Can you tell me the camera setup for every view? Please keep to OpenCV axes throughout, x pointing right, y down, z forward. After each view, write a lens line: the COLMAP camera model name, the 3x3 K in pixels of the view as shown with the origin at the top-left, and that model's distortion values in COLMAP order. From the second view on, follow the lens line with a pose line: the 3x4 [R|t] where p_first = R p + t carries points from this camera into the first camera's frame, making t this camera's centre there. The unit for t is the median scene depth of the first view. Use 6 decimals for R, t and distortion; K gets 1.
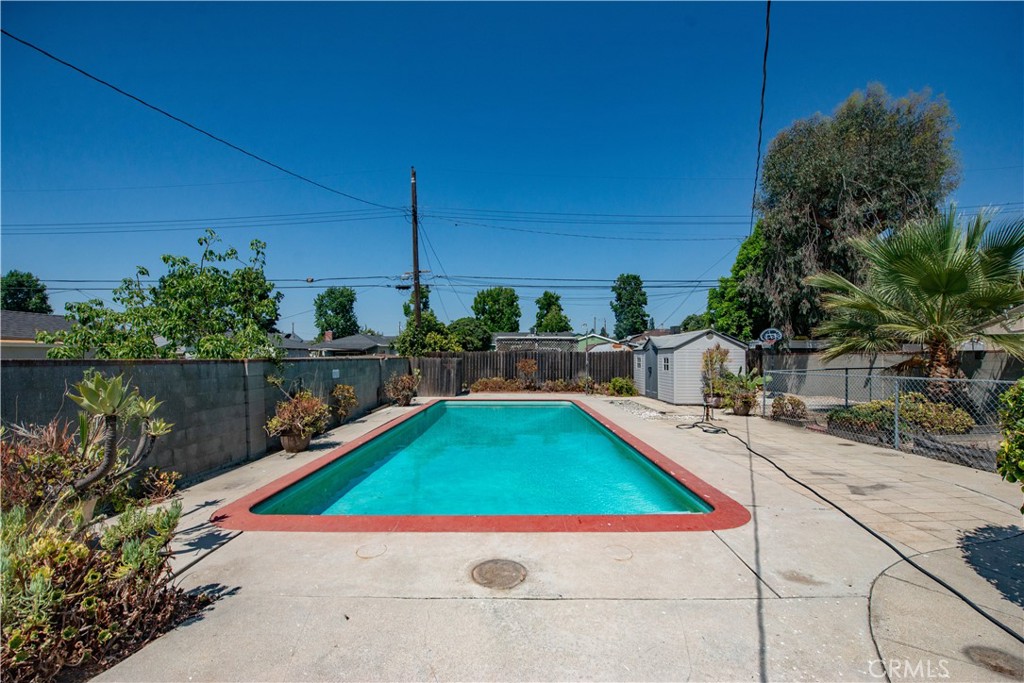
lens RADIAL K [[403.1, 0, 524.8], [0, 403.1, 353.1], [0, 0, 1]] dist [-0.018711, -0.000233]
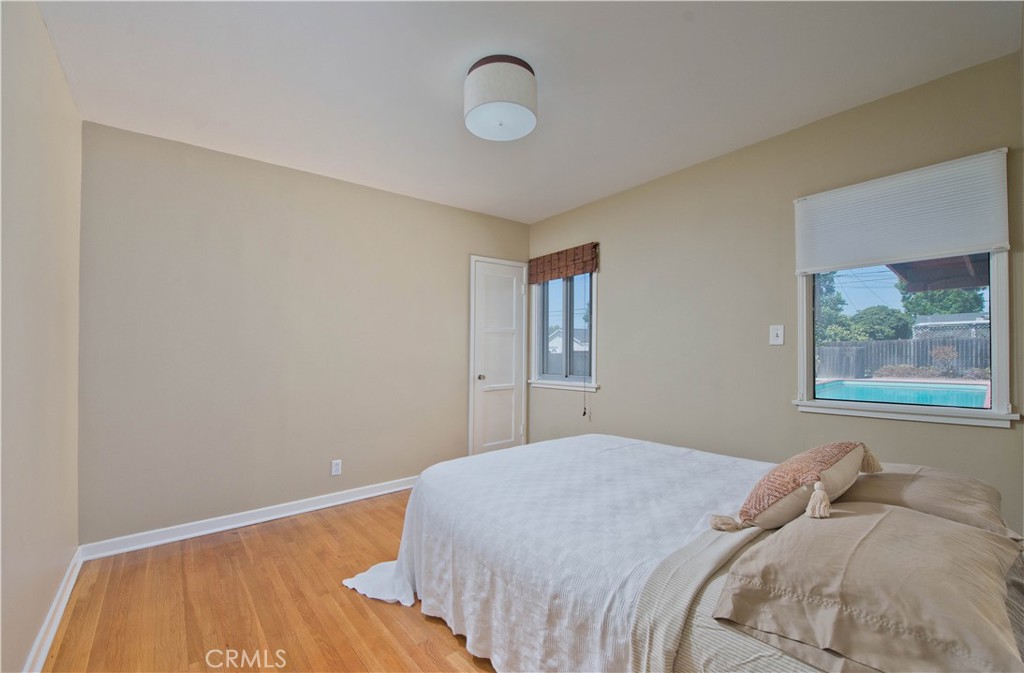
lens RADIAL K [[423.7, 0, 509.9], [0, 423.7, 342.6], [0, 0, 1]] dist [-0.015832, -0.000386]
pose [[0.620727, -0.028808, -0.783497, 0.154280], [0.024144, 0.999553, -0.017624, -0.002607], [0.783655, -0.007978, 0.621145, -0.529222]]
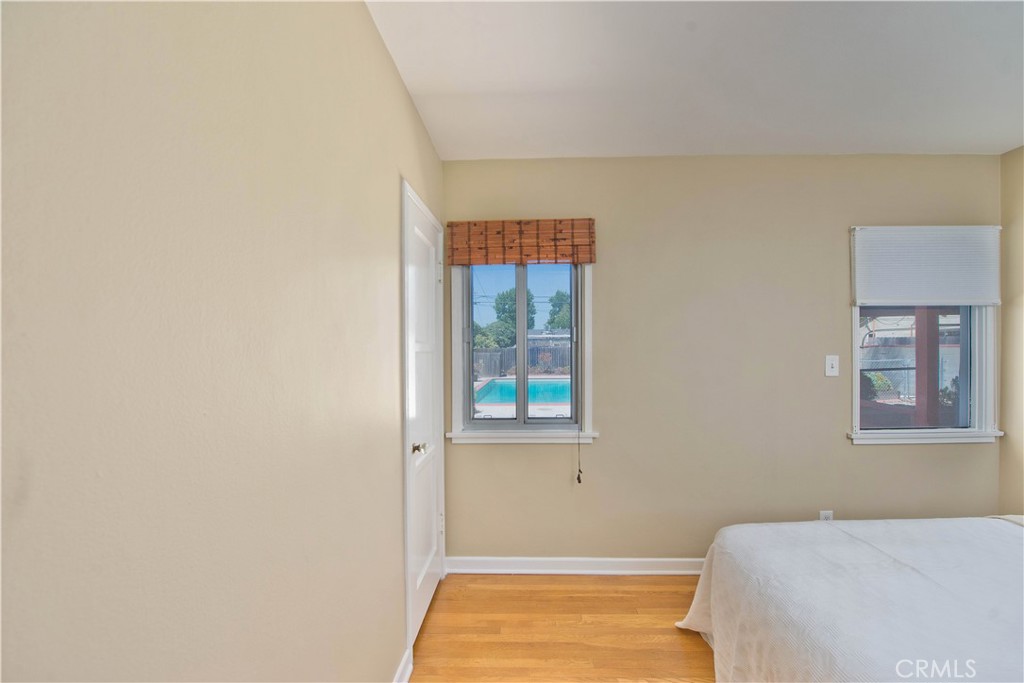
lens RADIAL K [[403.1, 0, 518.2], [0, 403.1, 351.4], [0, 0, 1]] dist [-0.018711, -0.000233]
pose [[0.998739, -0.010915, -0.049010, -0.019635], [0.011723, 0.999800, 0.016220, -0.015104], [0.048824, -0.016775, 0.998667, -0.496885]]
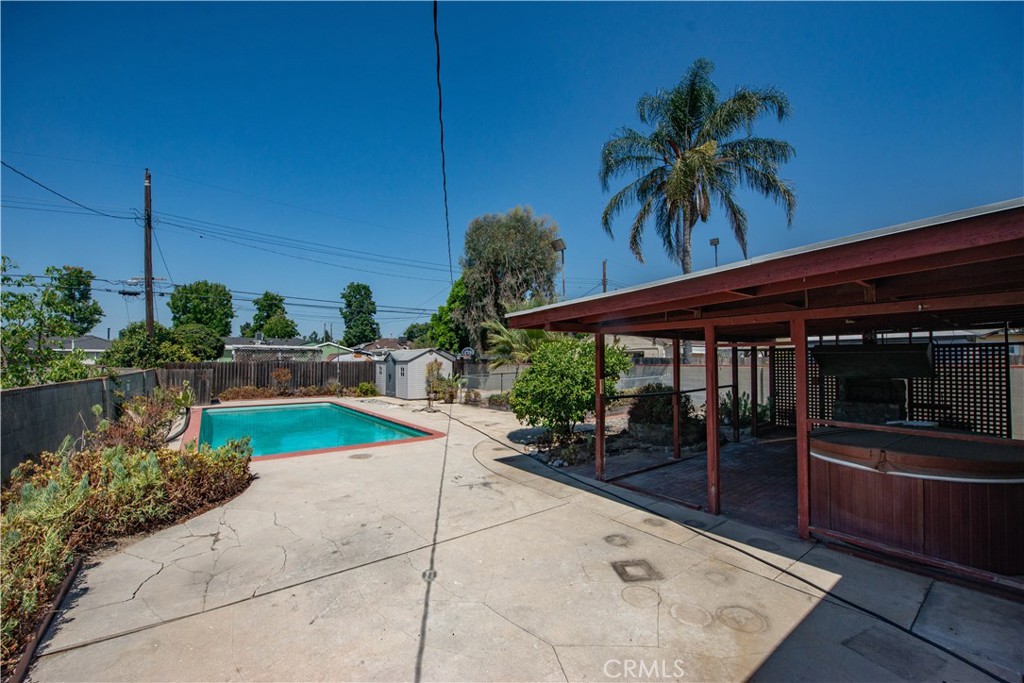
lens RADIAL K [[403.1, 0, 511.8], [0, 403.1, 349.9], [0, 0, 1]] dist [-0.018711, -0.000233]
pose [[0.806117, 0.015233, 0.591560, -0.139812], [-0.005046, 0.999809, -0.018869, -0.020455], [-0.591735, 0.012226, 0.806040, -0.294490]]
